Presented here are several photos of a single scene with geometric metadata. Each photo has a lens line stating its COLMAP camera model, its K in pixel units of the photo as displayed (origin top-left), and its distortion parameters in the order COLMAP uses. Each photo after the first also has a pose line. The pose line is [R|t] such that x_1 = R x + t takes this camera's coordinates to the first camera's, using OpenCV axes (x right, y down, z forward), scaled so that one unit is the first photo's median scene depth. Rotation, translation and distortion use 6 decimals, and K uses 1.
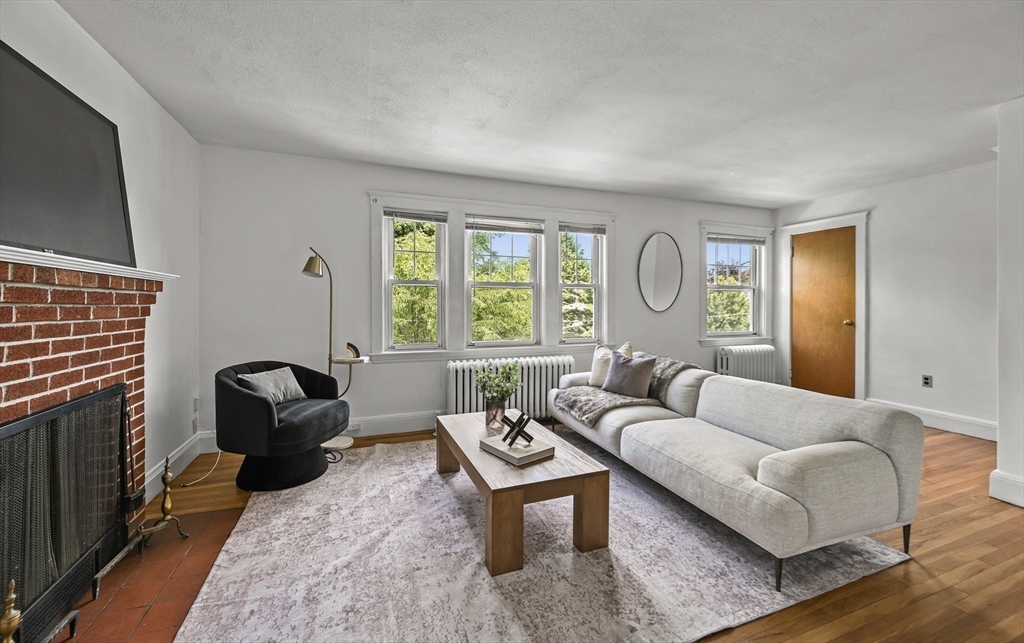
lens RADIAL K [[407.1, 0, 512.0], [0, 407.1, 311.4], [0, 0, 1]] dist [-0.000854, -0.000107]
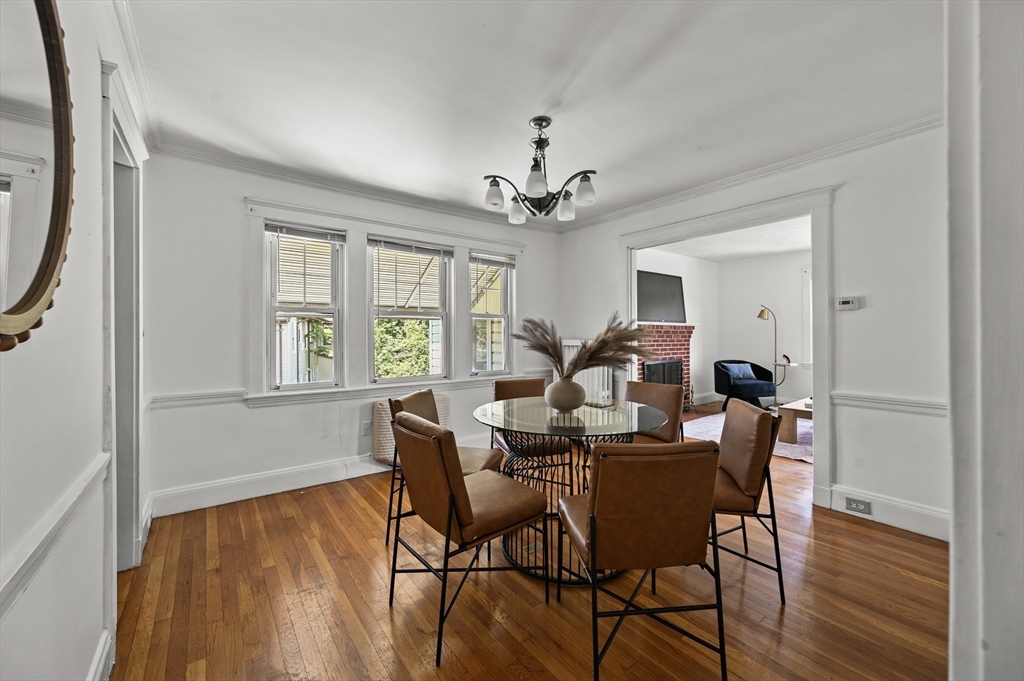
lens RADIAL K [[401.5, 0, 512.7], [0, 401.5, 337.1], [0, 0, 1]] dist [0.000183, 0.000012]
pose [[0.278647, 0.001028, -0.960393, 1.574159], [-0.010547, 0.999942, -0.001990, 0.023825], [0.960336, 0.010684, 0.278642, -1.068777]]
